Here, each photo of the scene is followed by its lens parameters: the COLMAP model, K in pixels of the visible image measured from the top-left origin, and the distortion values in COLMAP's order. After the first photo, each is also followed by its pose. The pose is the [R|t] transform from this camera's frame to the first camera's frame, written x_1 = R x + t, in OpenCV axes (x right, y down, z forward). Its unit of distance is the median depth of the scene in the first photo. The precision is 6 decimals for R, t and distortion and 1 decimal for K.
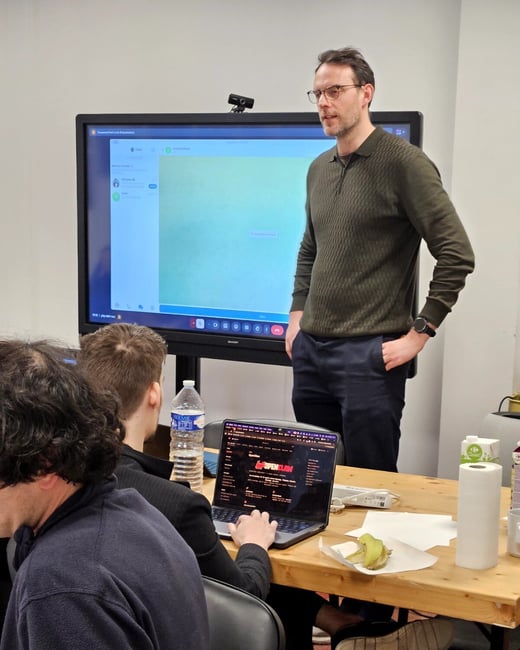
lens RADIAL K [[1331.9, 0, 257.7], [0, 1331.9, 327.9], [0, 0, 1]] dist [0.036536, 0.000000]
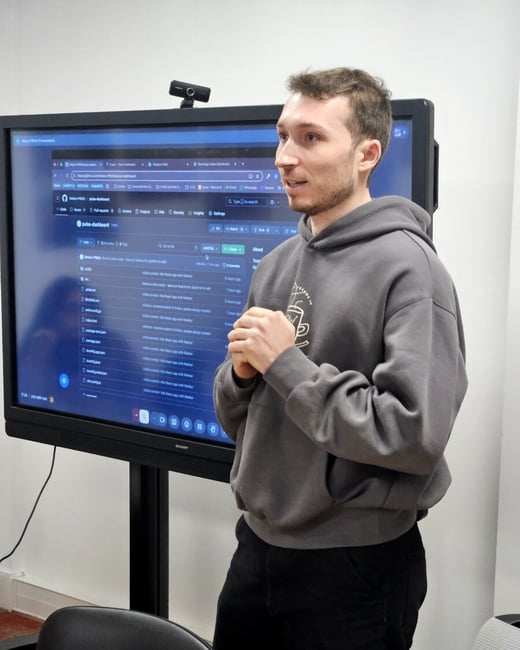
lens RADIAL K [[1317.8, 0, 264.7], [0, 1317.8, 329.6], [0, 0, 1]] dist [0.017099, 0.000000]
pose [[0.982467, 0.014594, -0.185867, 0.149429], [-0.016745, 0.999810, -0.010008, -0.043833], [0.185685, 0.012944, 0.982524, 0.354823]]
